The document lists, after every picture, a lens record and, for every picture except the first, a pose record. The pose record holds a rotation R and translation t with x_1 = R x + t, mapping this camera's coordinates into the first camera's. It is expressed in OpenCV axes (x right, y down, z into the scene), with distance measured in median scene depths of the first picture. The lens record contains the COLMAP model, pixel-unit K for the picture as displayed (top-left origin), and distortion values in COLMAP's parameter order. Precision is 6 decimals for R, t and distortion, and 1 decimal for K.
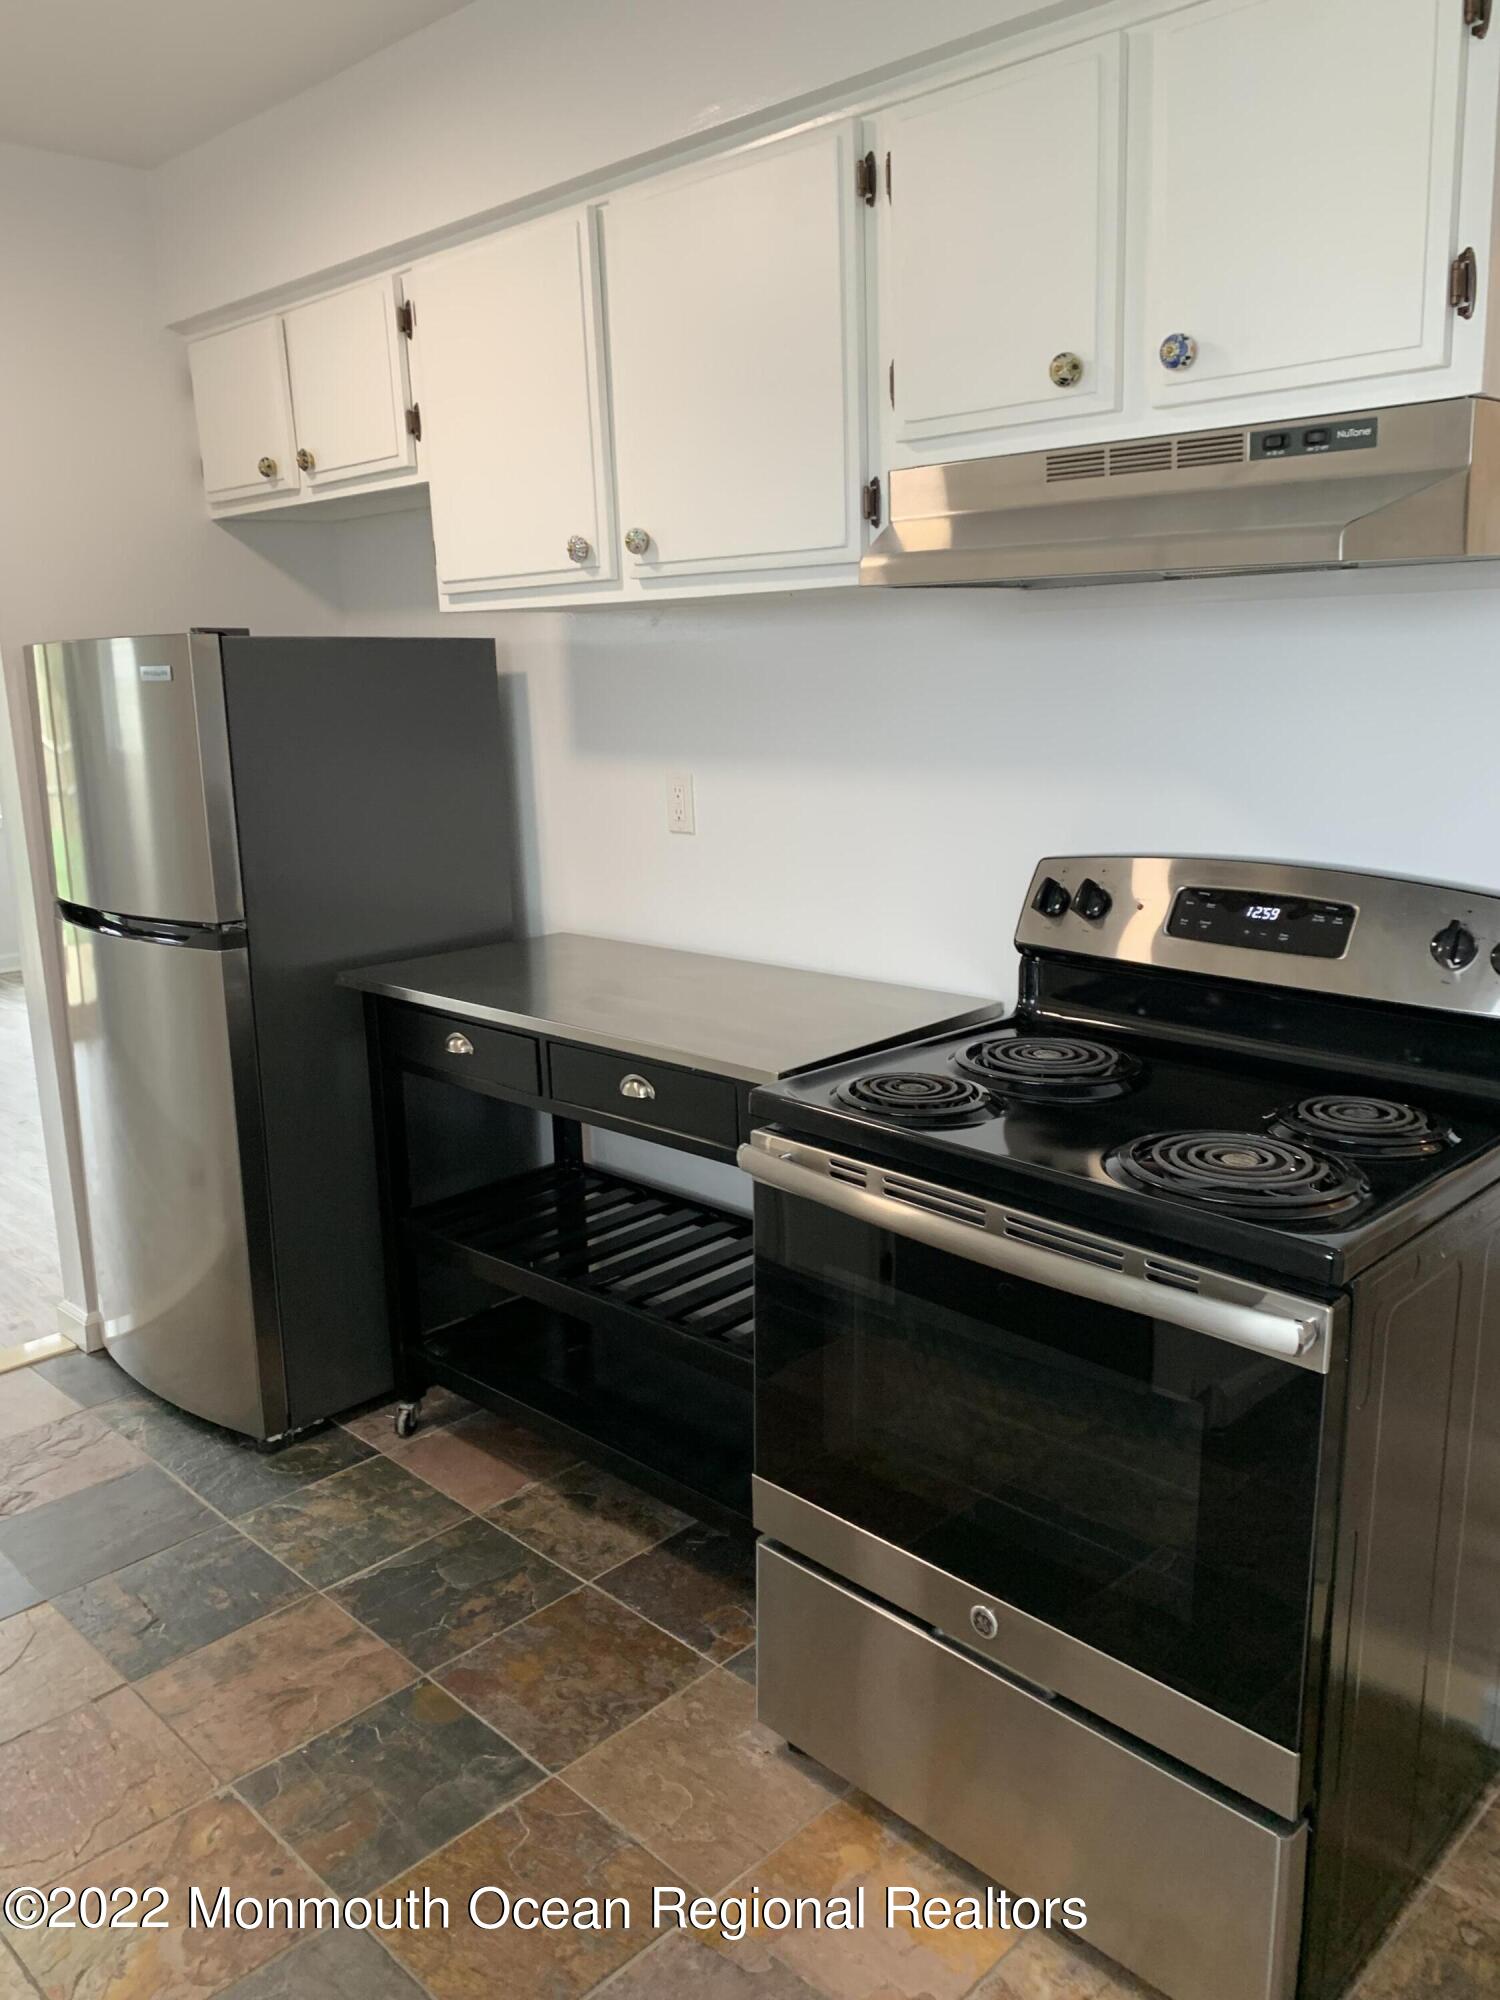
lens RADIAL K [[1449.3, 0, 750.0], [0, 1449.3, 1000.0], [0, 0, 1]] dist [0.004387, 0.003292]
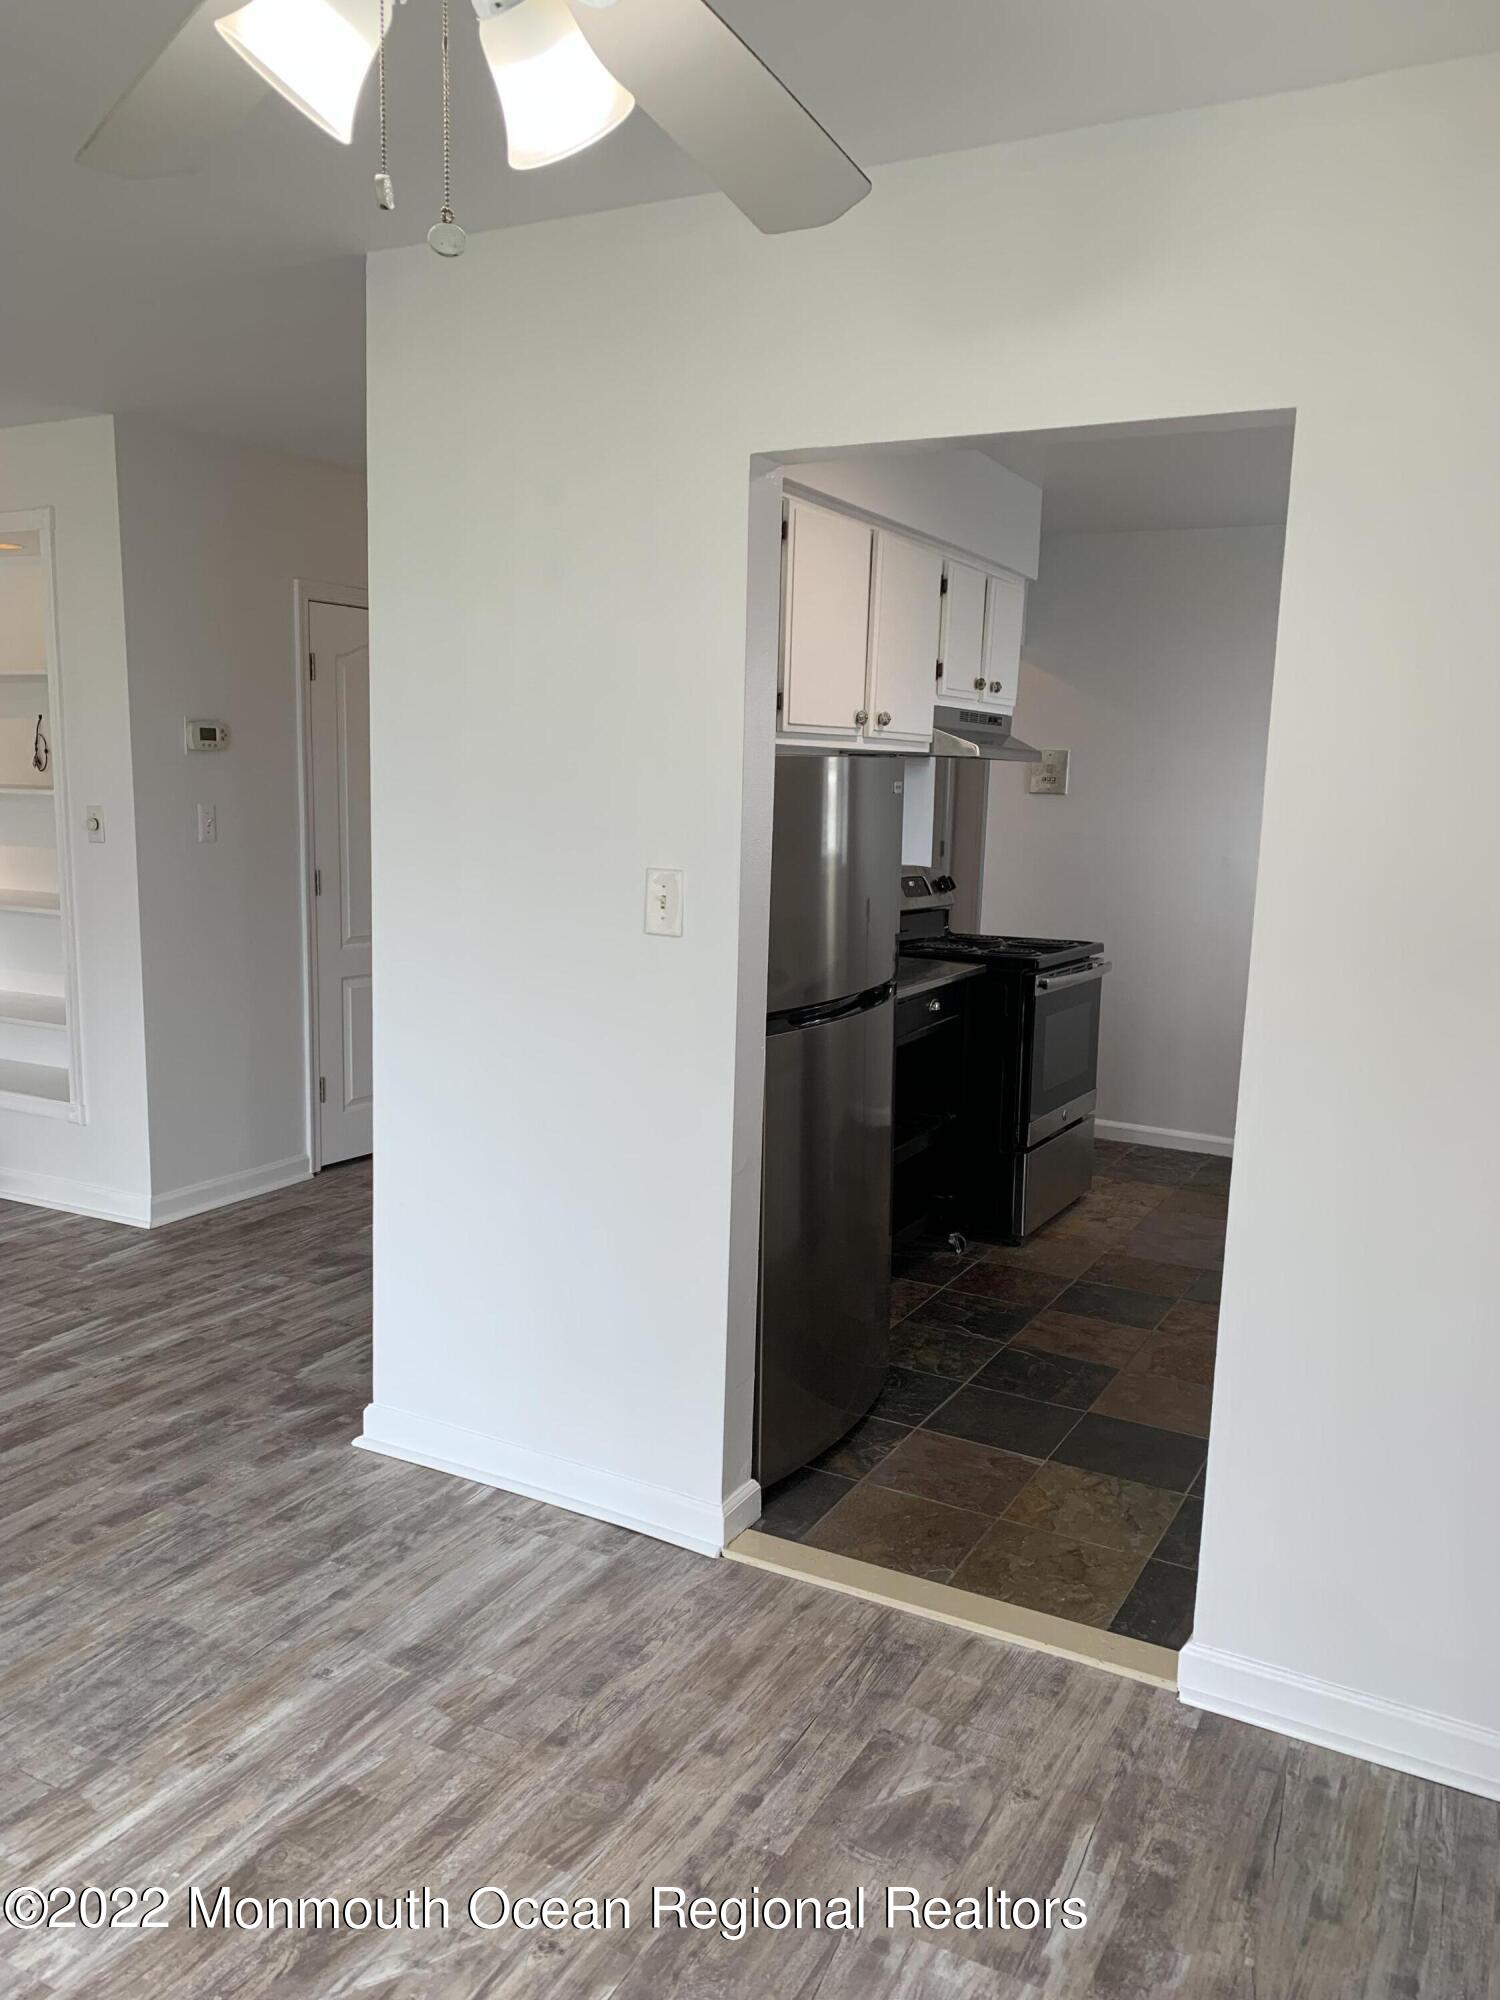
lens RADIAL K [[1538.6, 0, 750.0], [0, 1538.6, 1000.0], [0, 0, 1]] dist [0.007726, 0.002821]
pose [[-0.251507, -0.148028, 0.956468, -2.016079], [0.176295, 0.964696, 0.195659, -0.398938], [-0.951664, 0.217830, -0.216531, 1.721927]]
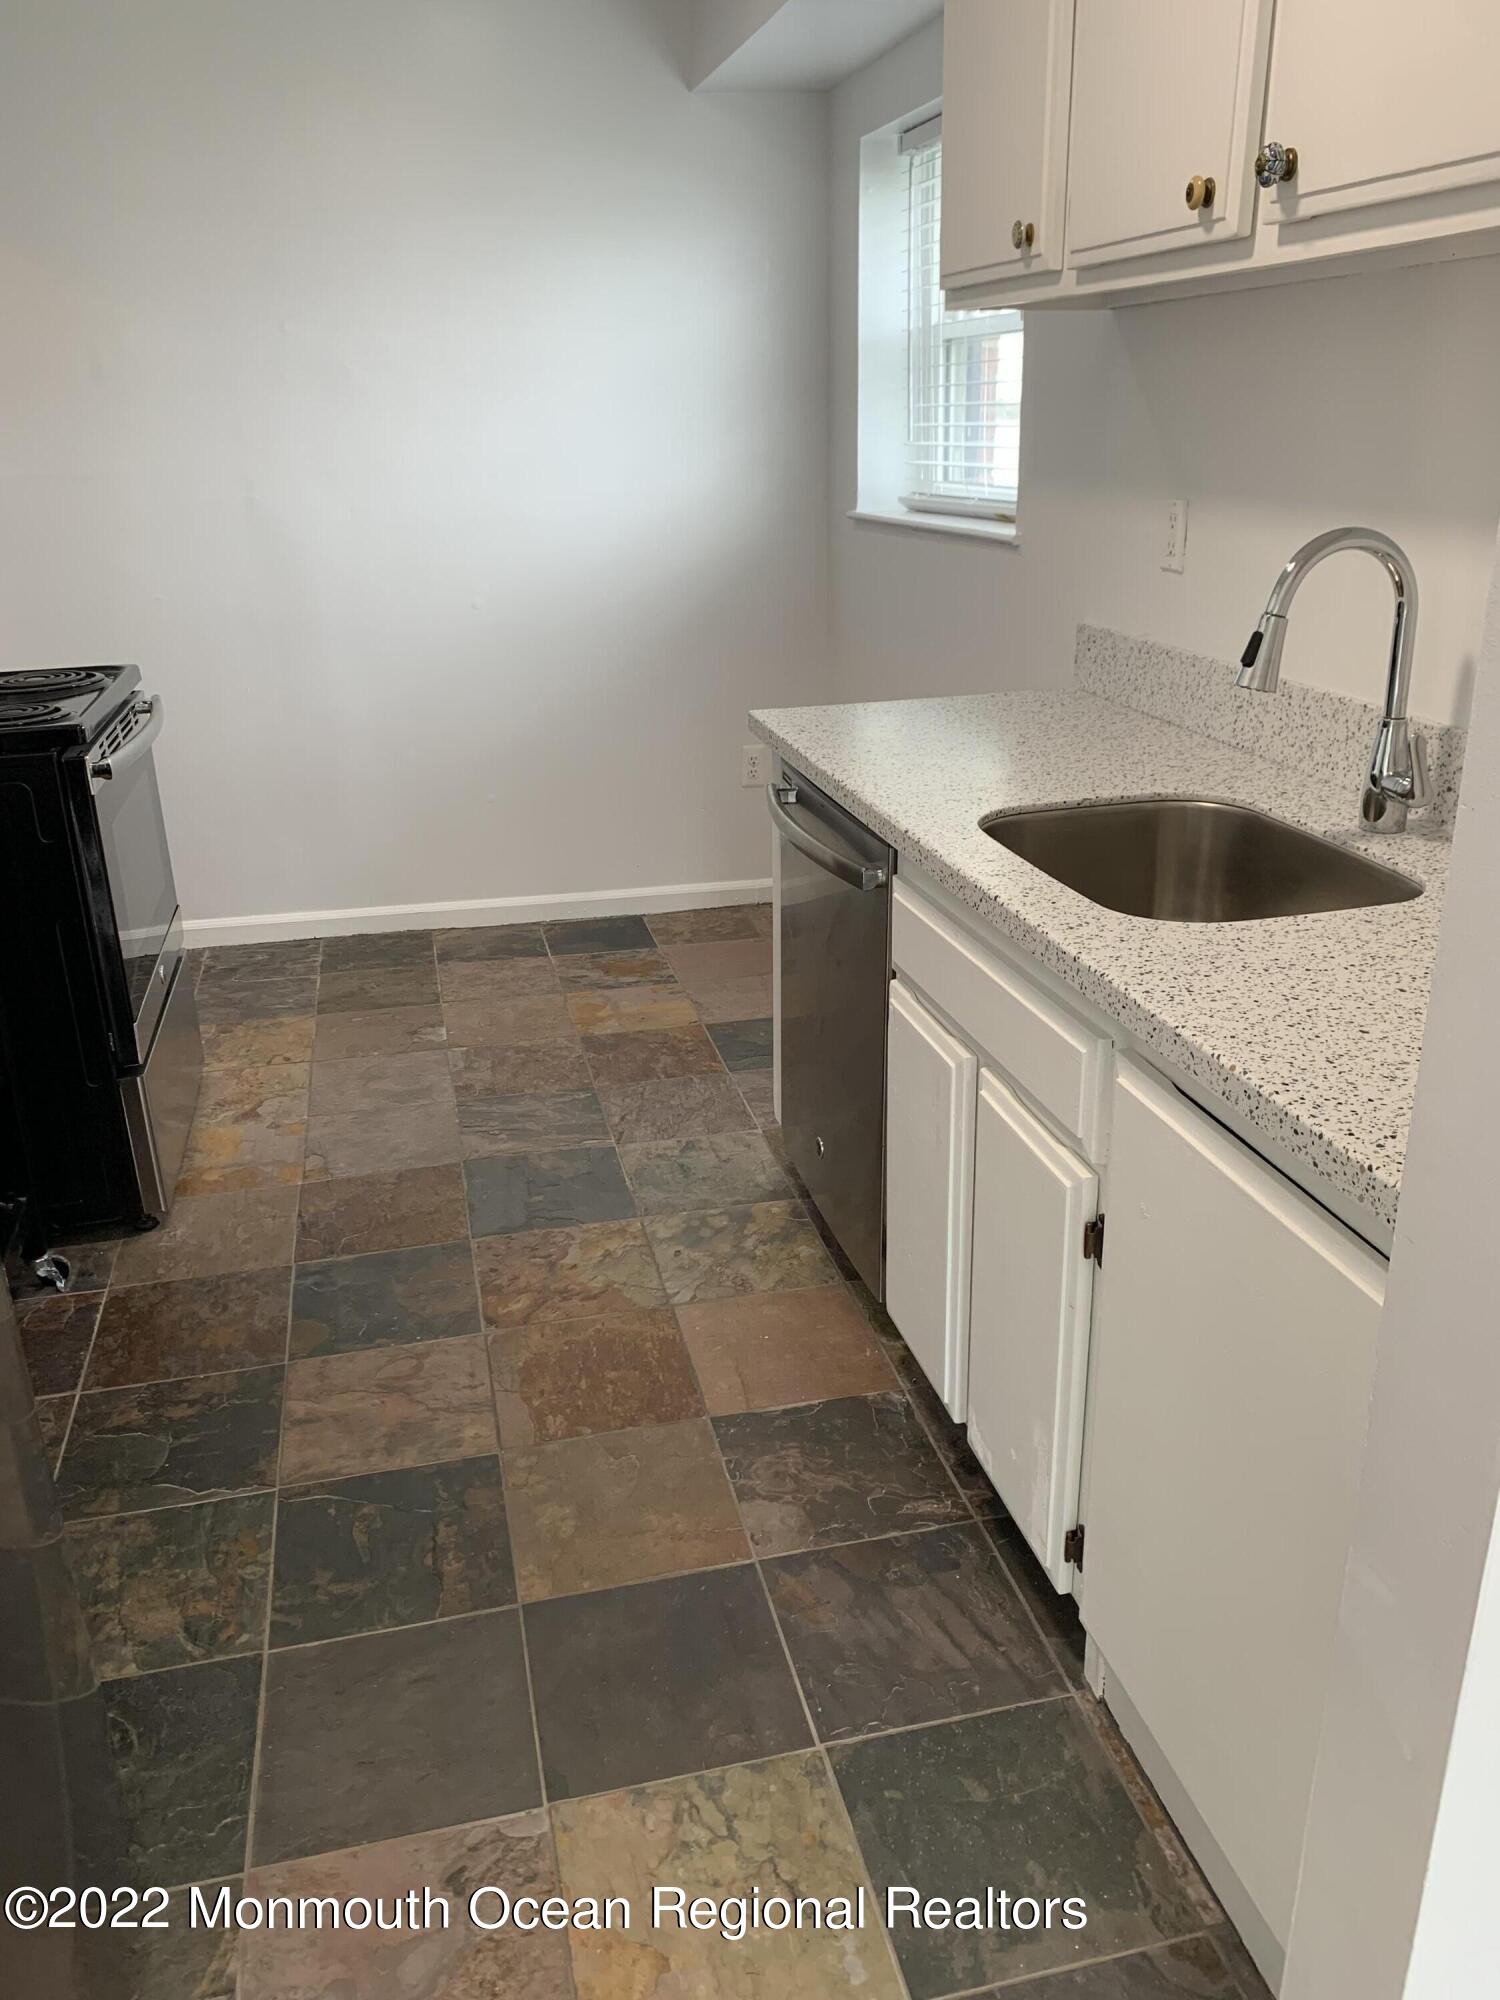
lens RADIAL K [[1538.6, 0, 750.0], [0, 1538.6, 1000.0], [0, 0, 1]] dist [0.007726, 0.002821]
pose [[-0.838117, -0.183228, 0.513798, -1.041134], [0.131615, 0.846148, 0.516441, -0.301209], [-0.529375, 0.500461, -0.685055, 1.460371]]
